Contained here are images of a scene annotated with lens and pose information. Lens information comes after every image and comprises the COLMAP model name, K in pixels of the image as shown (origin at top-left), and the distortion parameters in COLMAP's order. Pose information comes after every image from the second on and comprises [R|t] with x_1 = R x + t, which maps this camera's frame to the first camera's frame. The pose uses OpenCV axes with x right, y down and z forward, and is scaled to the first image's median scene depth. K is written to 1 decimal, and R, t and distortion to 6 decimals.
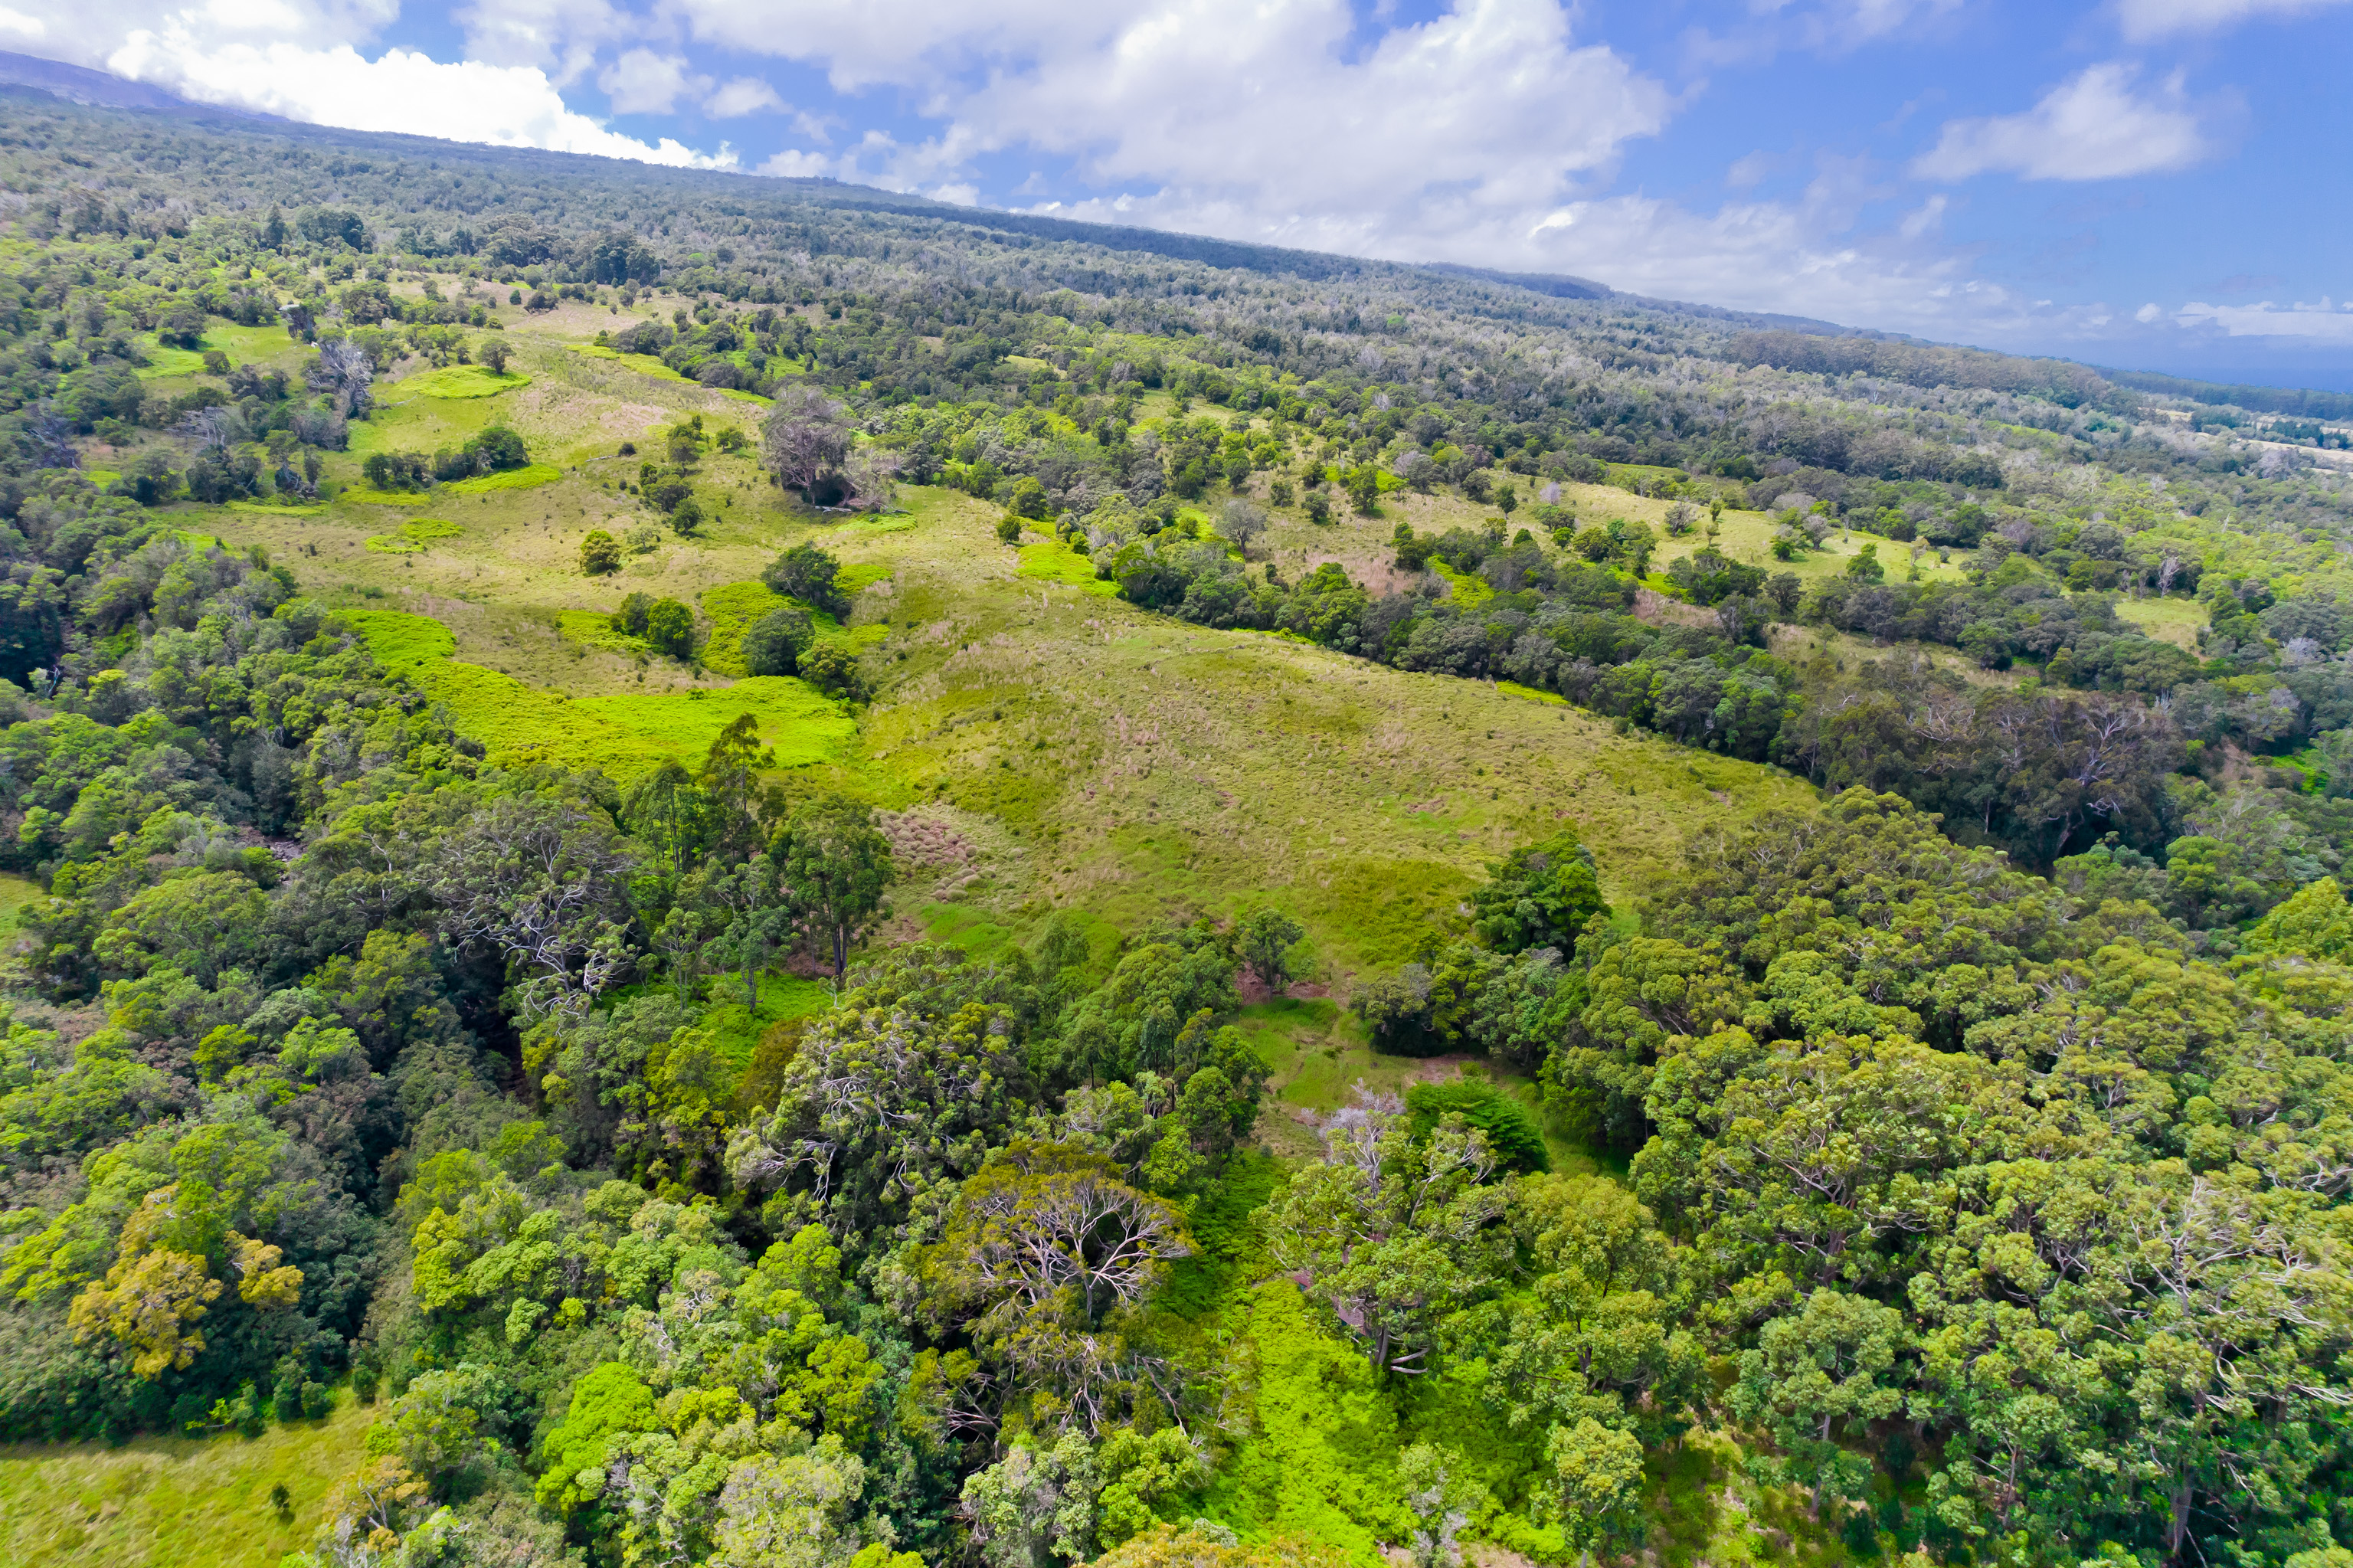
lens RADIAL K [[1580.9, 0, 1176.5], [0, 1580.9, 784.0], [0, 0, 1]] dist [-0.007479, 0.001966]
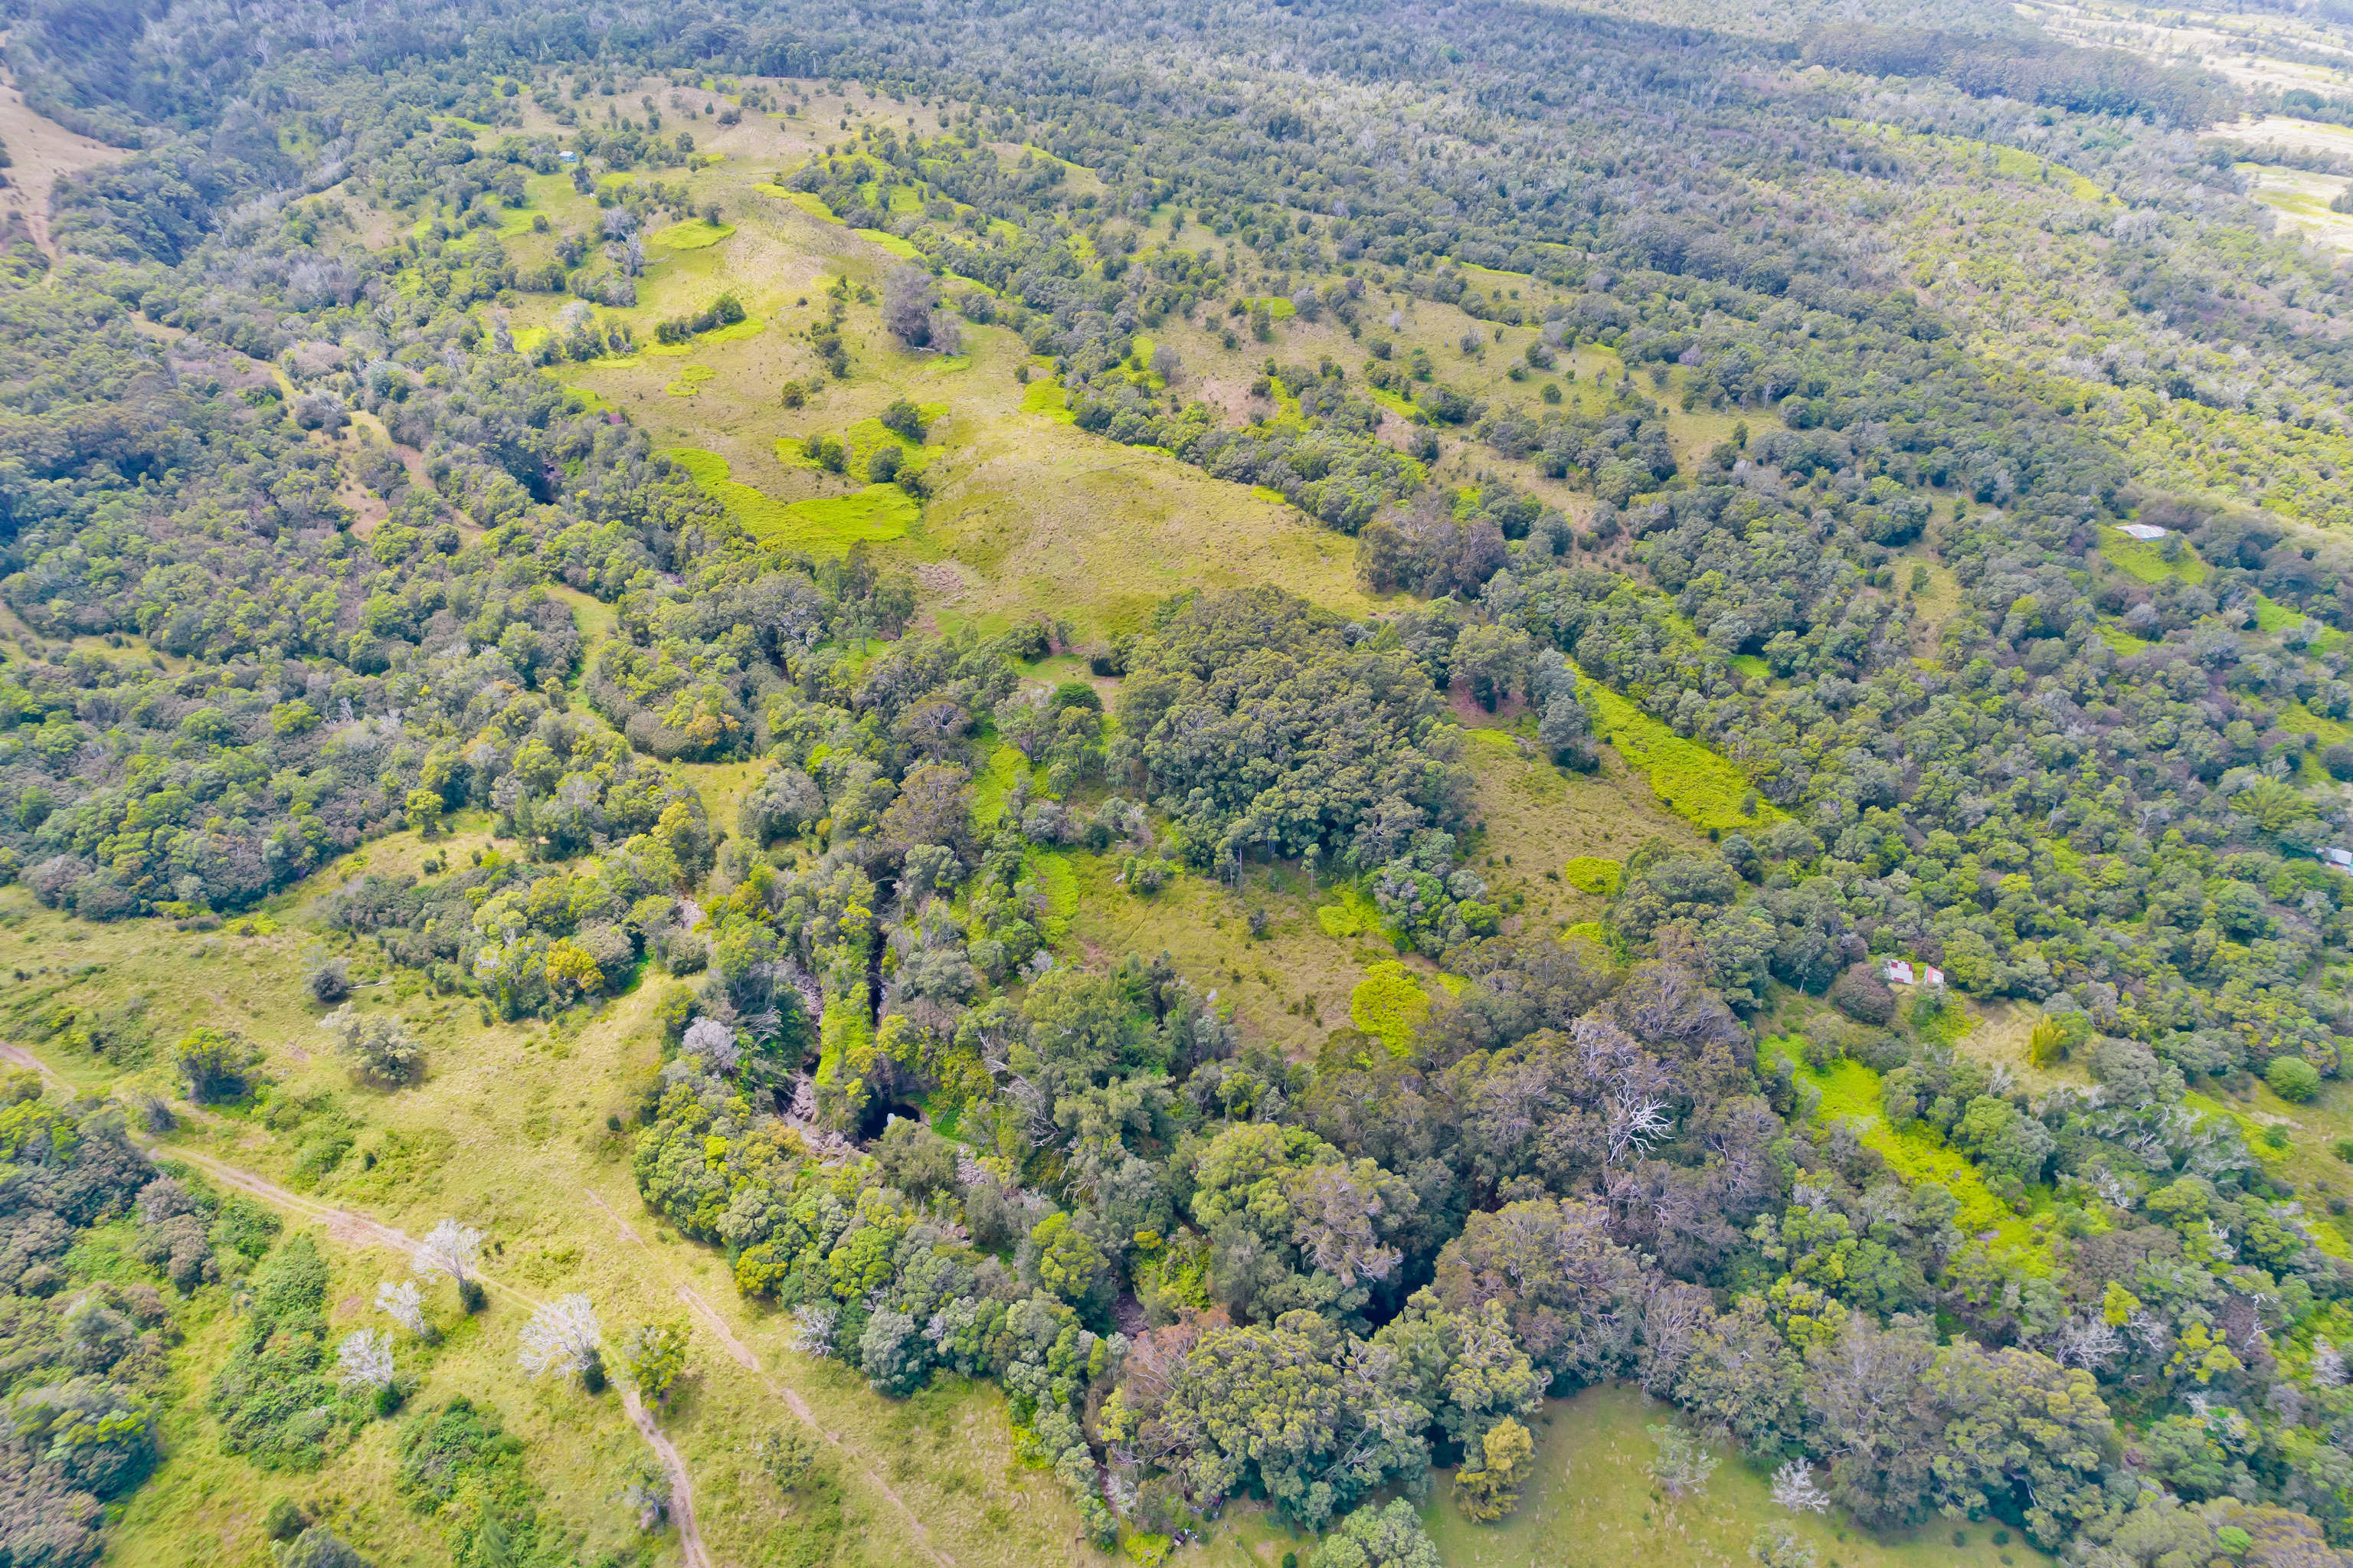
lens RADIAL K [[1580.9, 0, 1176.5], [0, 1580.9, 784.0], [0, 0, 1]] dist [-0.007479, 0.001966]
pose [[0.994147, 0.029556, -0.103914, 0.372782], [-0.005071, 0.973555, 0.228395, -0.176286], [0.107917, -0.226531, 0.968007, -1.096981]]
